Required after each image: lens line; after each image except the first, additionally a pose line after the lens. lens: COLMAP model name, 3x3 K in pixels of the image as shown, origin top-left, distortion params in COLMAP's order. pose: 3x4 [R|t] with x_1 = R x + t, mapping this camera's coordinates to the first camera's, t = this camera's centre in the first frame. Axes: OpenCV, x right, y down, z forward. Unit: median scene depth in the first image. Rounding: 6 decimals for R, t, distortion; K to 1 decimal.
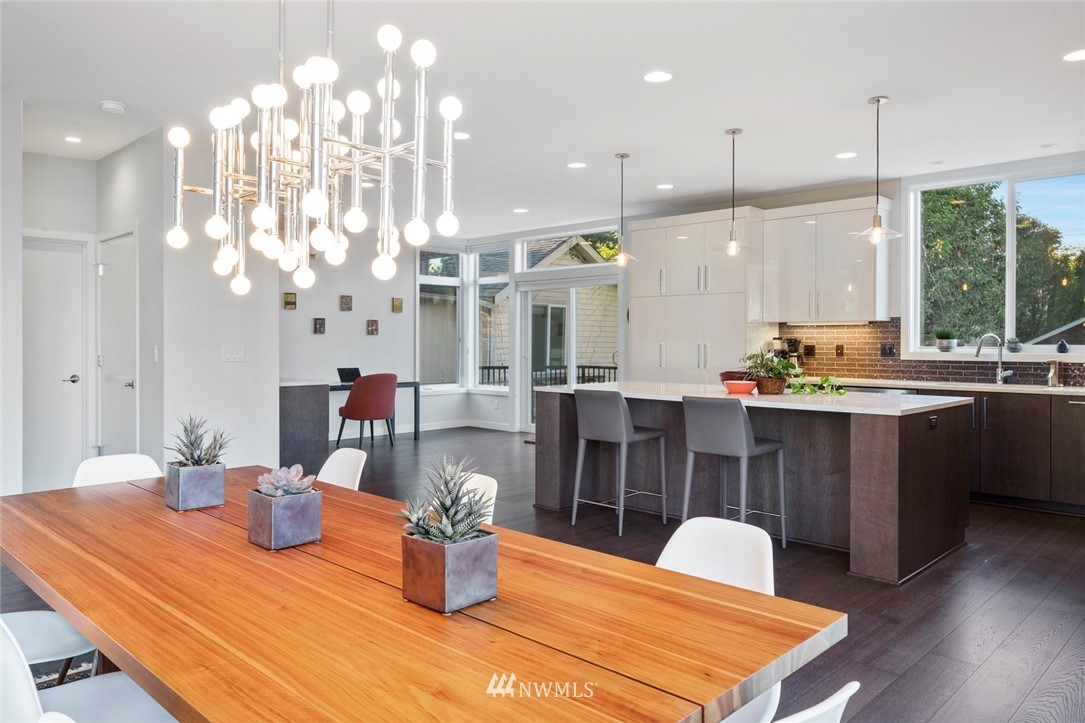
lens RADIAL K [[758.0, 0, 549.7], [0, 758.0, 355.7], [0, 0, 1]] dist [0.006722, -0.000808]
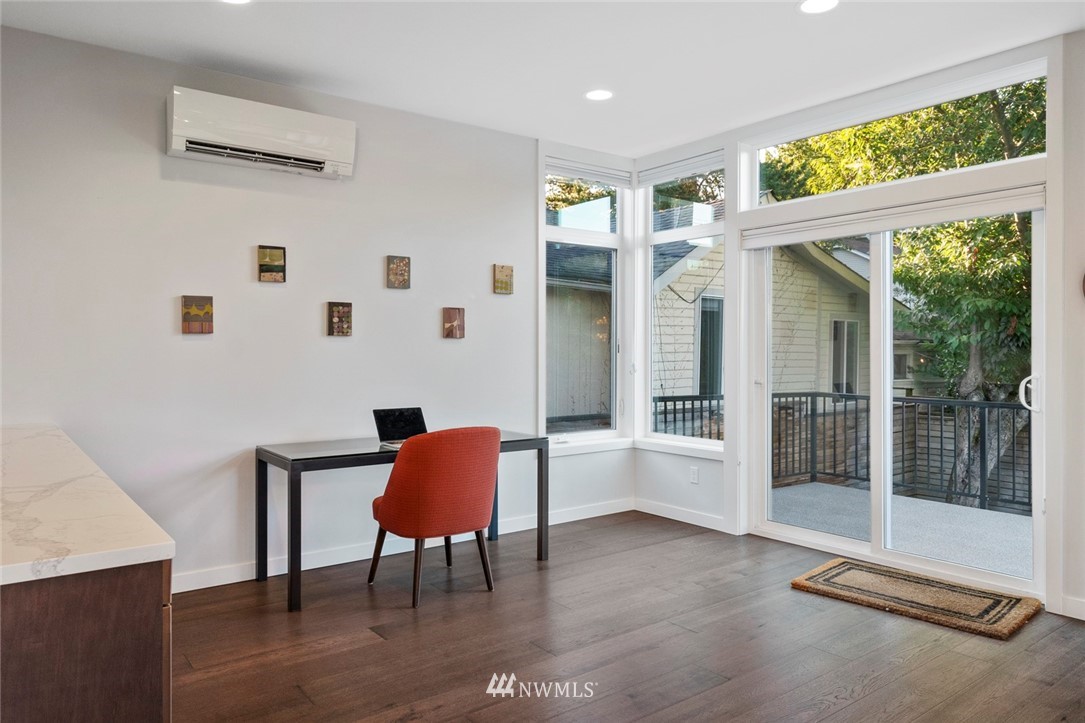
lens RADIAL K [[735.3, 0, 545.2], [0, 735.3, 361.3], [0, 0, 1]] dist [-0.001555, -0.000874]
pose [[0.988659, -0.002619, -0.150152, -0.102505], [0.001271, 0.999958, -0.009070, -0.008209], [0.150169, 0.008776, 0.988621, 0.534940]]
